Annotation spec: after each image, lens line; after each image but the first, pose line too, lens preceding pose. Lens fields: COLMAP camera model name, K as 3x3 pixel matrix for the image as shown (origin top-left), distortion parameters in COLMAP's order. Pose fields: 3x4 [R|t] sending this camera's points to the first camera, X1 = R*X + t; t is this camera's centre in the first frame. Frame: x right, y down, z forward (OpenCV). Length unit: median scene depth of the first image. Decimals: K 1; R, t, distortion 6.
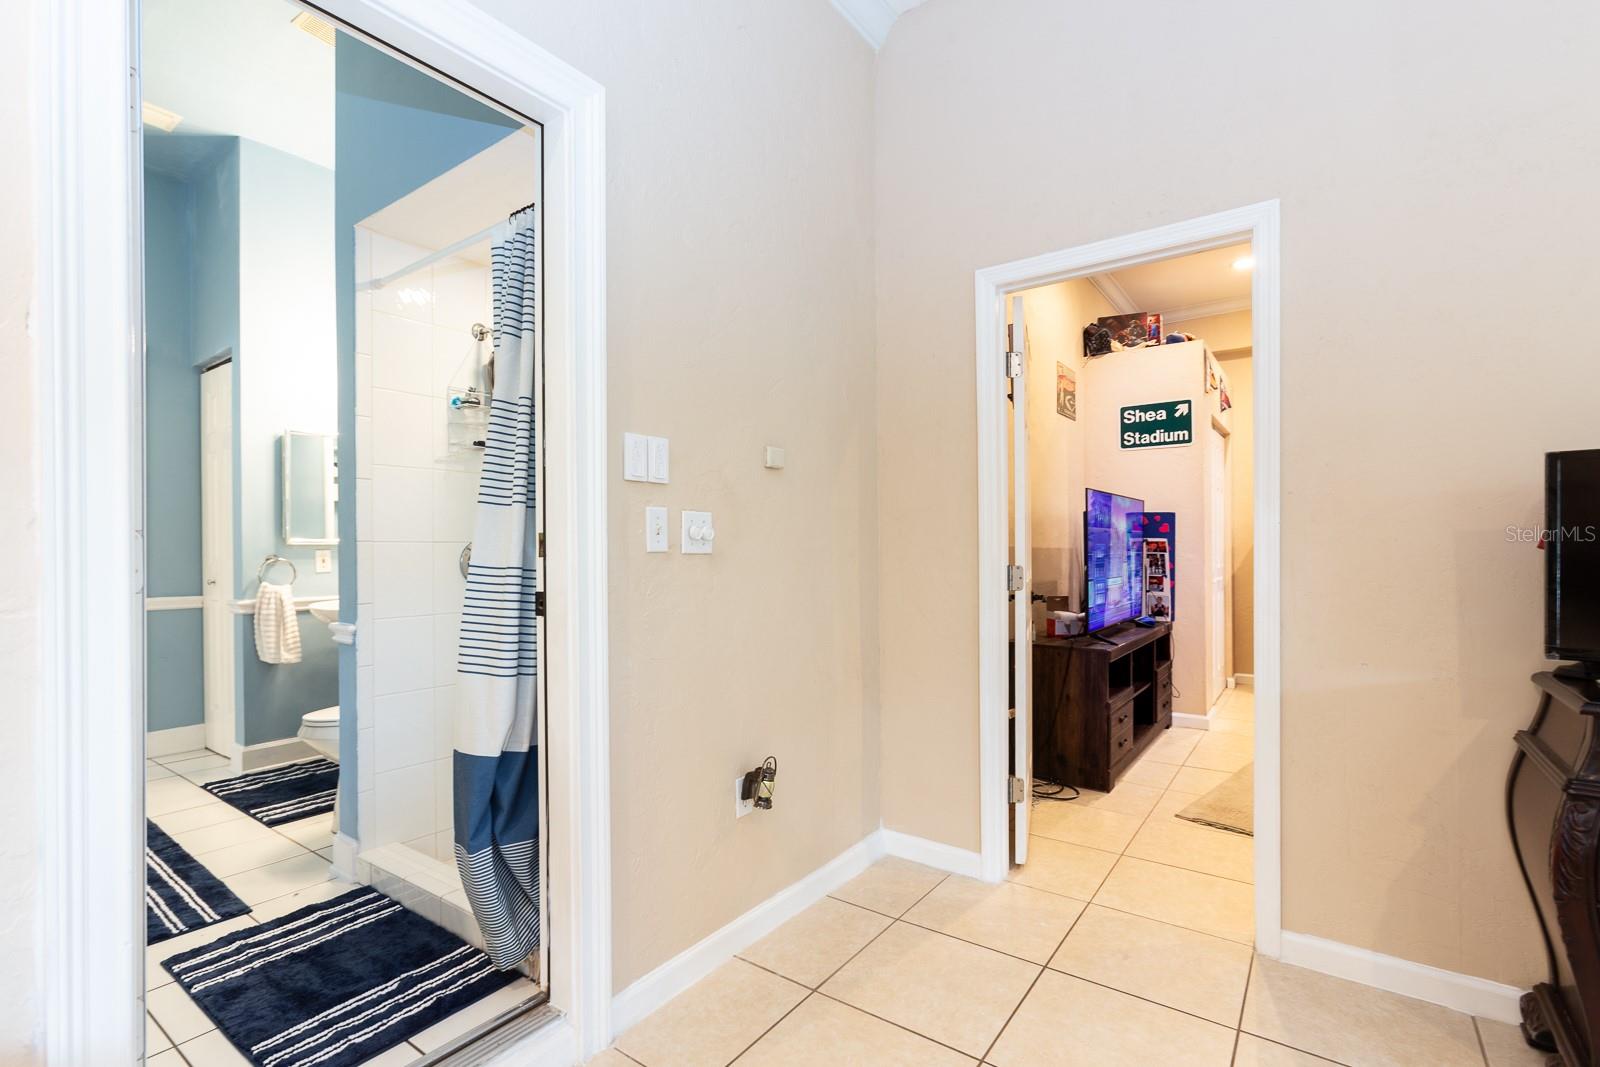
lens RADIAL K [[731.6, 0, 799.7], [0, 731.6, 552.1], [0, 0, 1]] dist [0.000575, 0.000649]
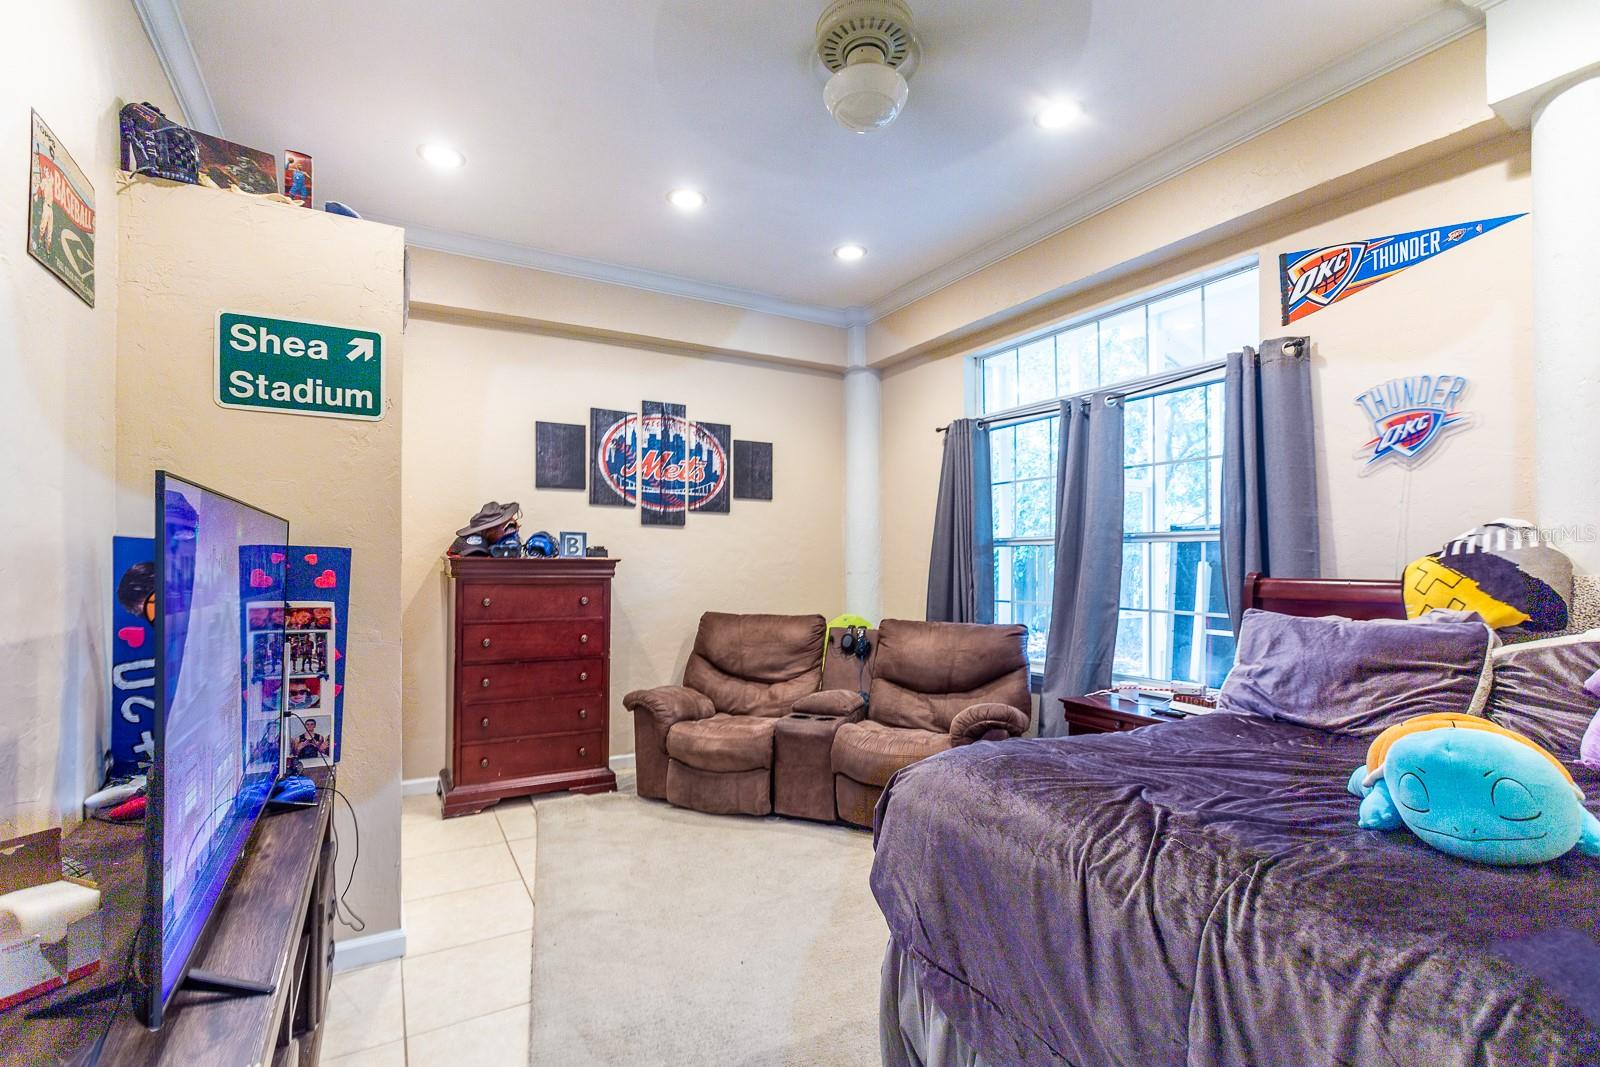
lens RADIAL K [[731.6, 0, 799.7], [0, 731.6, 552.1], [0, 0, 1]] dist [0.000575, 0.000649]
pose [[0.416904, 0.018229, 0.908768, 0.182483], [0.002209, 0.999776, -0.021068, -0.039151], [-0.908948, 0.010790, 0.416770, 0.499524]]
